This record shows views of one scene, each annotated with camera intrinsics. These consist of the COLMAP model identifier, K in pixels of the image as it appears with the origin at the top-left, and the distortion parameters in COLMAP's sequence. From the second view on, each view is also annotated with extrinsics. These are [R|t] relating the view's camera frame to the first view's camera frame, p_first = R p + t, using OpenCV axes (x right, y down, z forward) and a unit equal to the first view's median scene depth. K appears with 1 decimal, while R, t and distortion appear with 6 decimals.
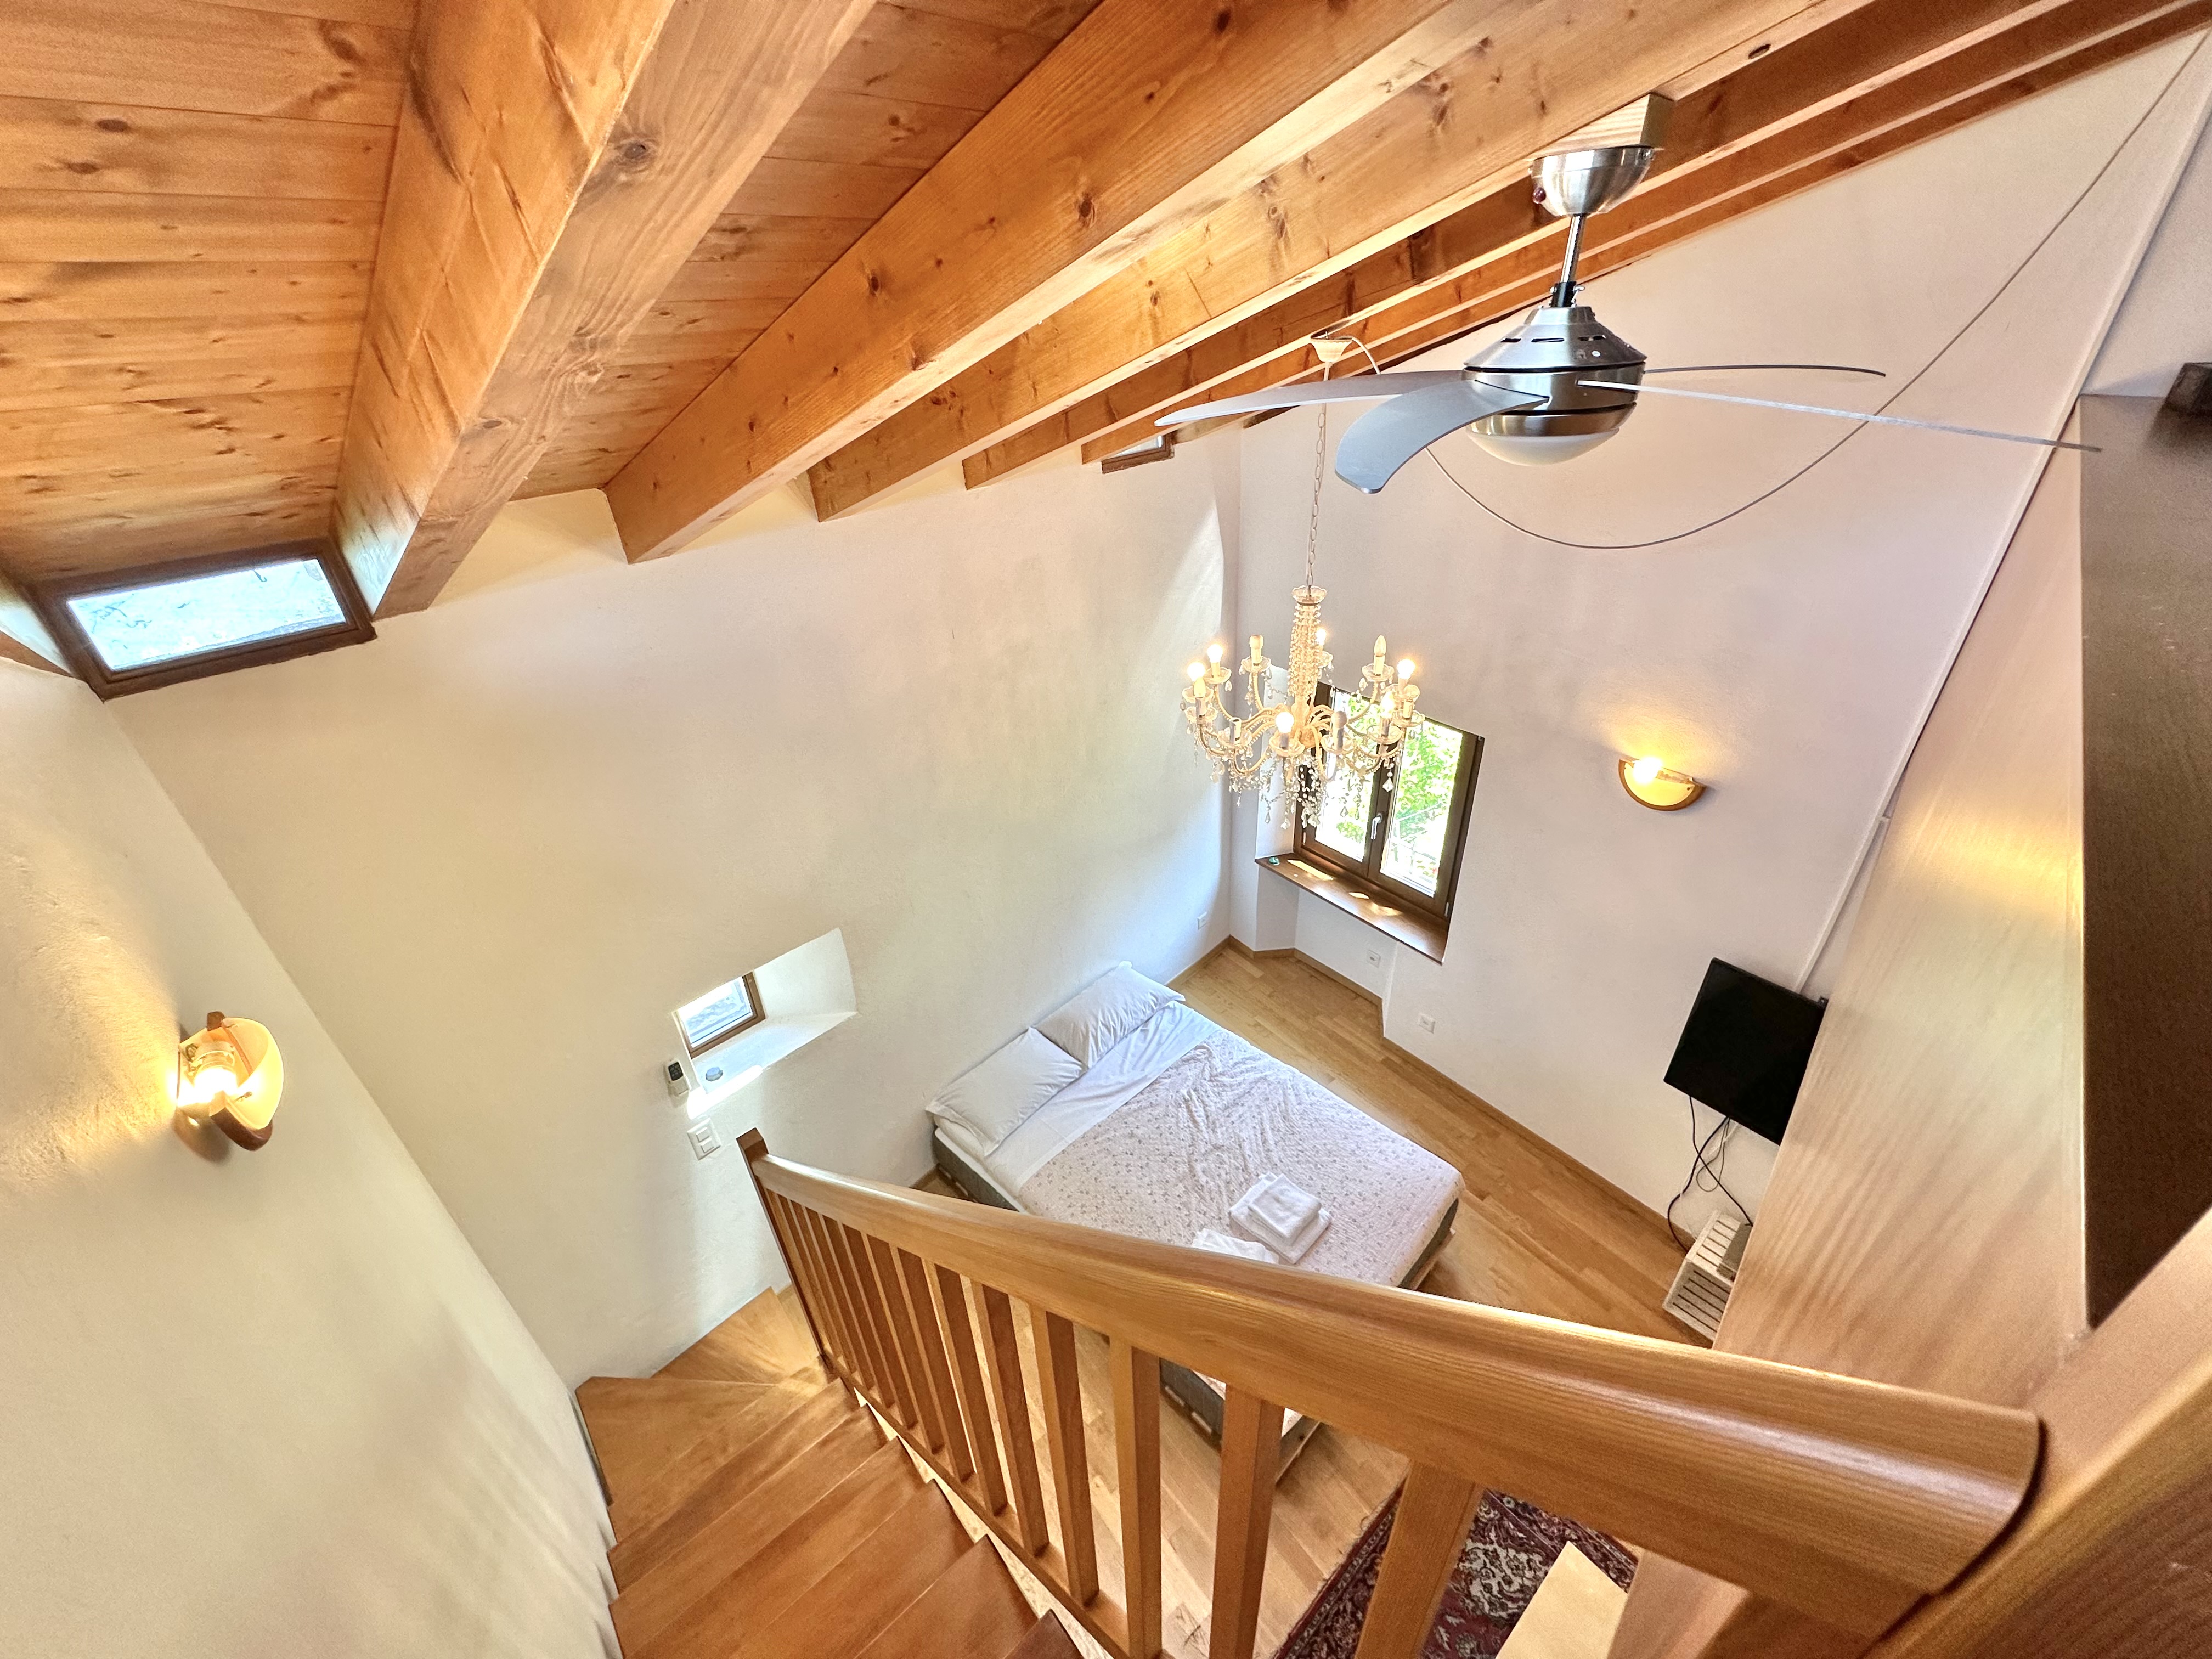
lens RADIAL K [[886.2, 0, 1106.0], [0, 886.2, 829.5], [0, 0, 1]] dist [0.000631, -0.000116]
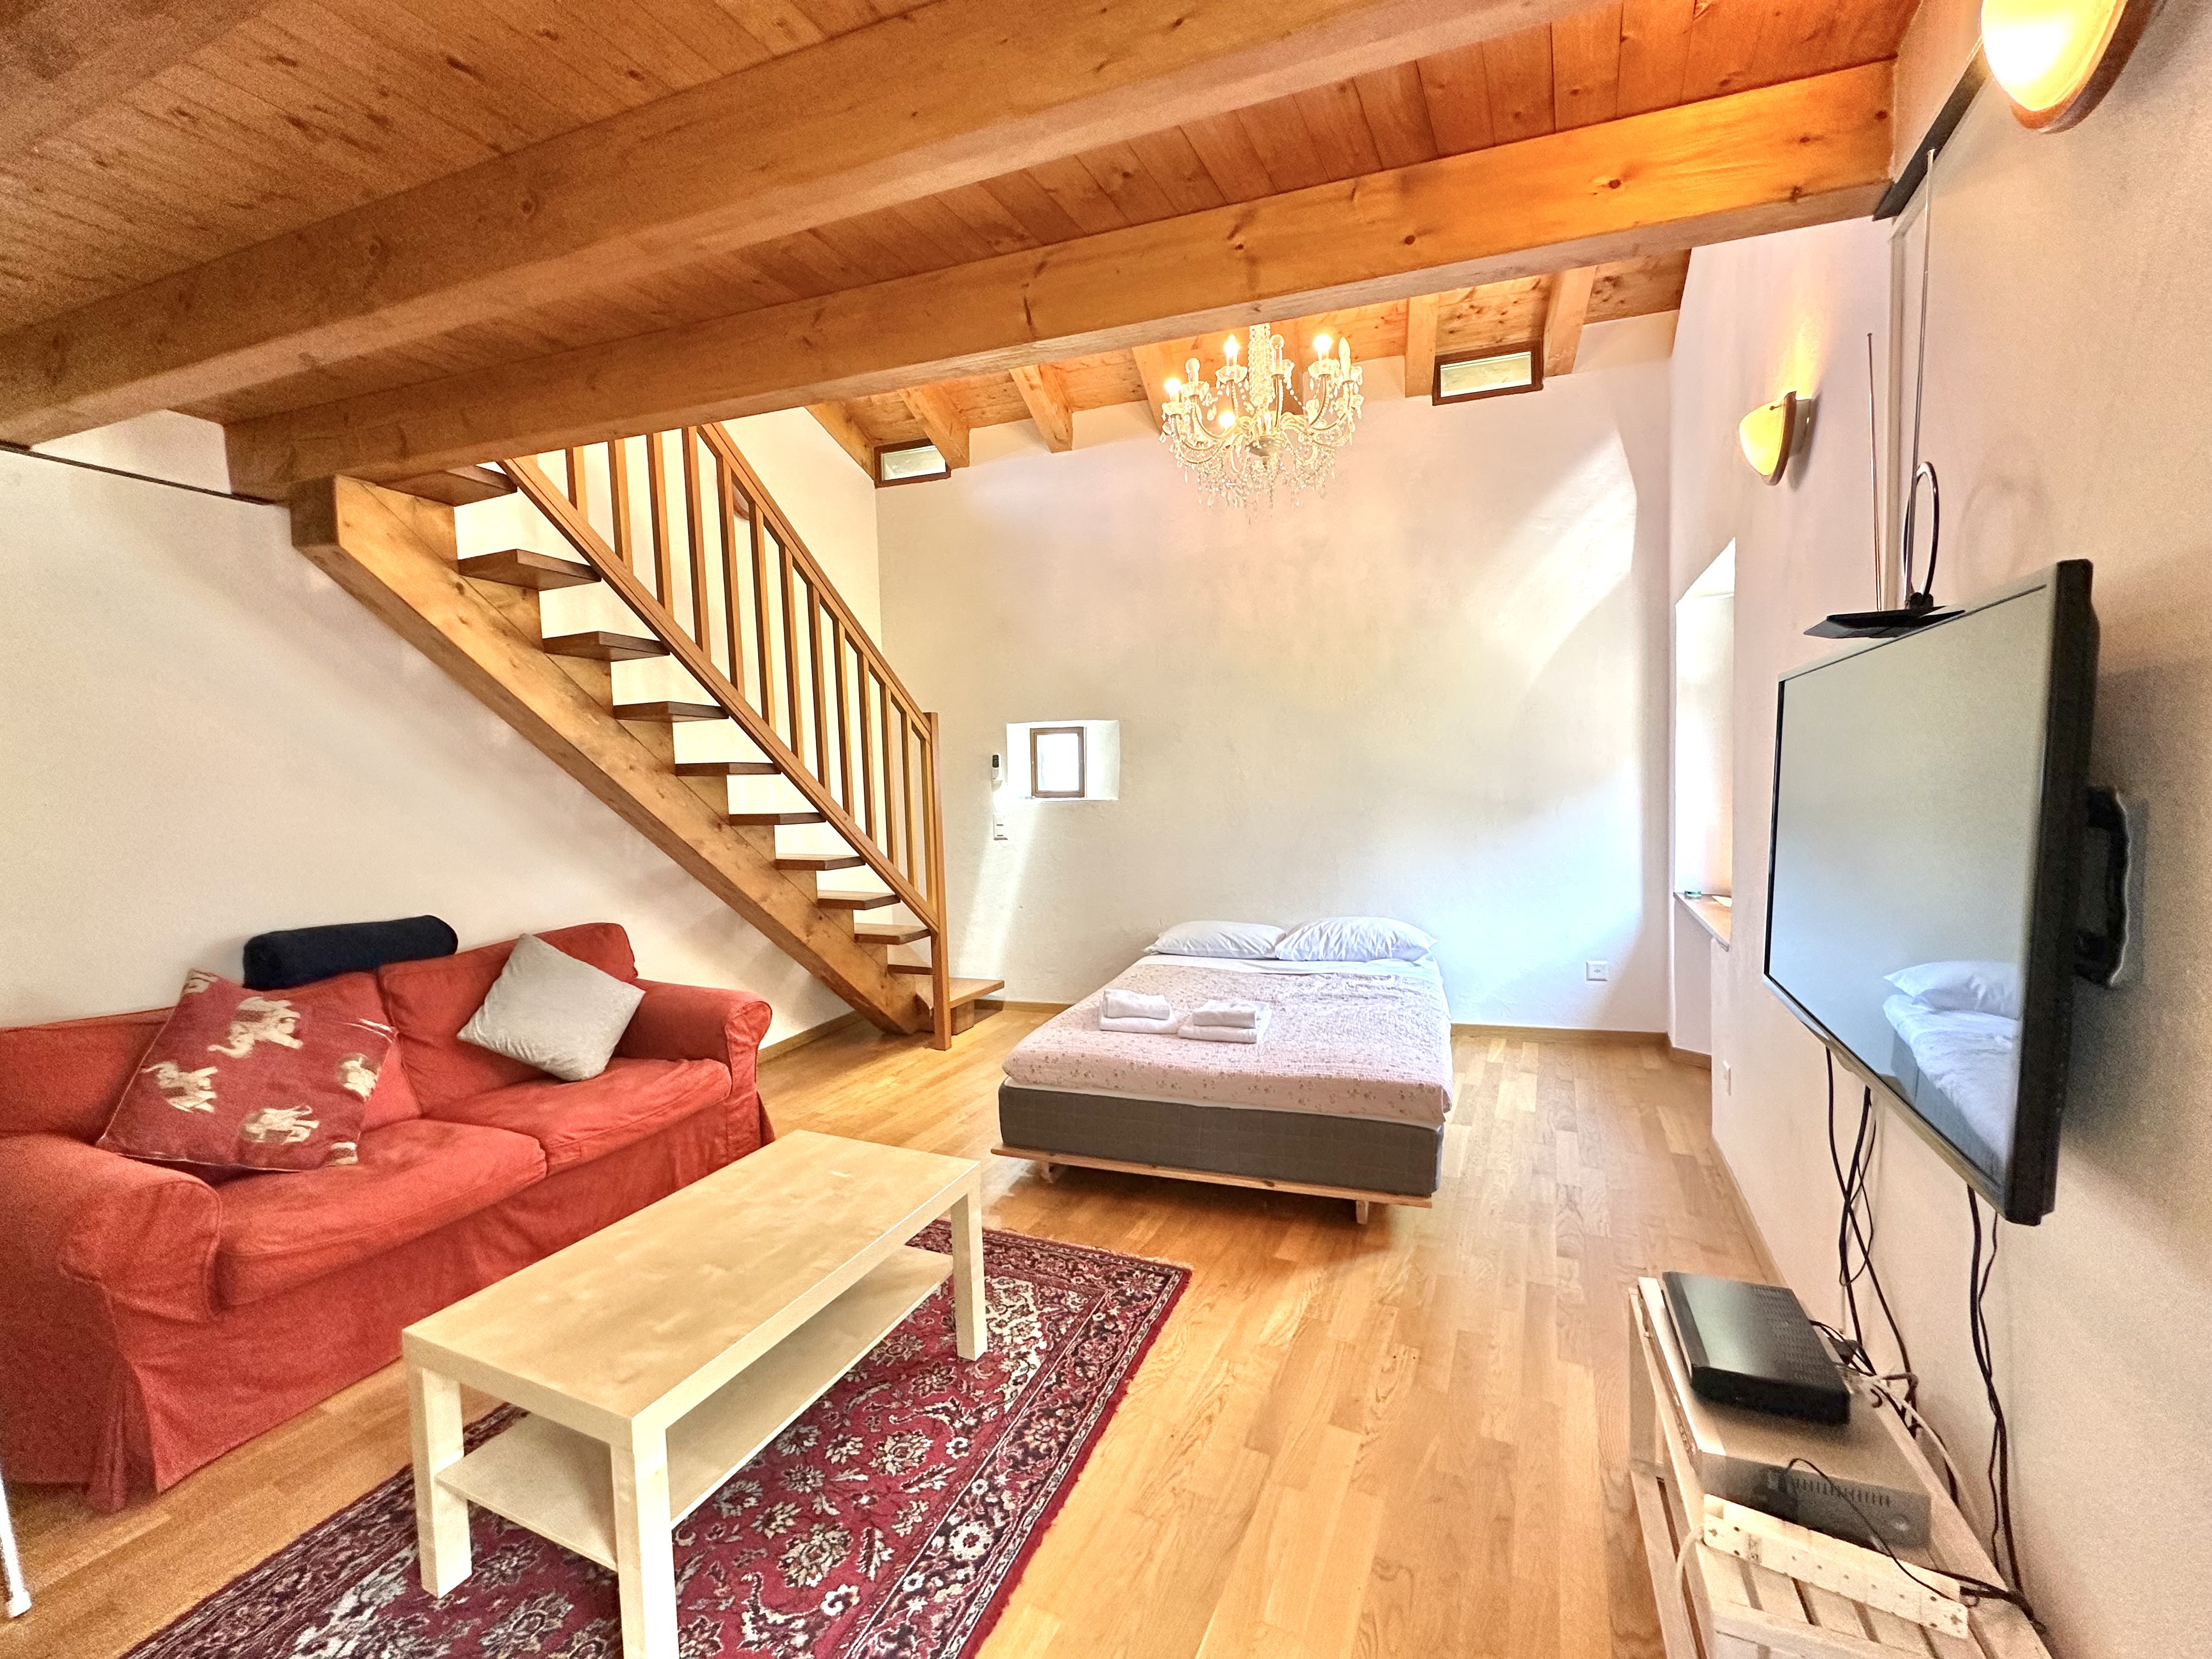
lens RADIAL K [[886.2, 0, 1106.0], [0, 886.2, 829.5], [0, 0, 1]] dist [0.000631, -0.000116]
pose [[0.440351, 0.084495, -0.893841, 0.908950], [-0.453644, 0.880071, -0.140295, 0.447449], [0.774789, 0.467264, 0.425871, 0.457503]]
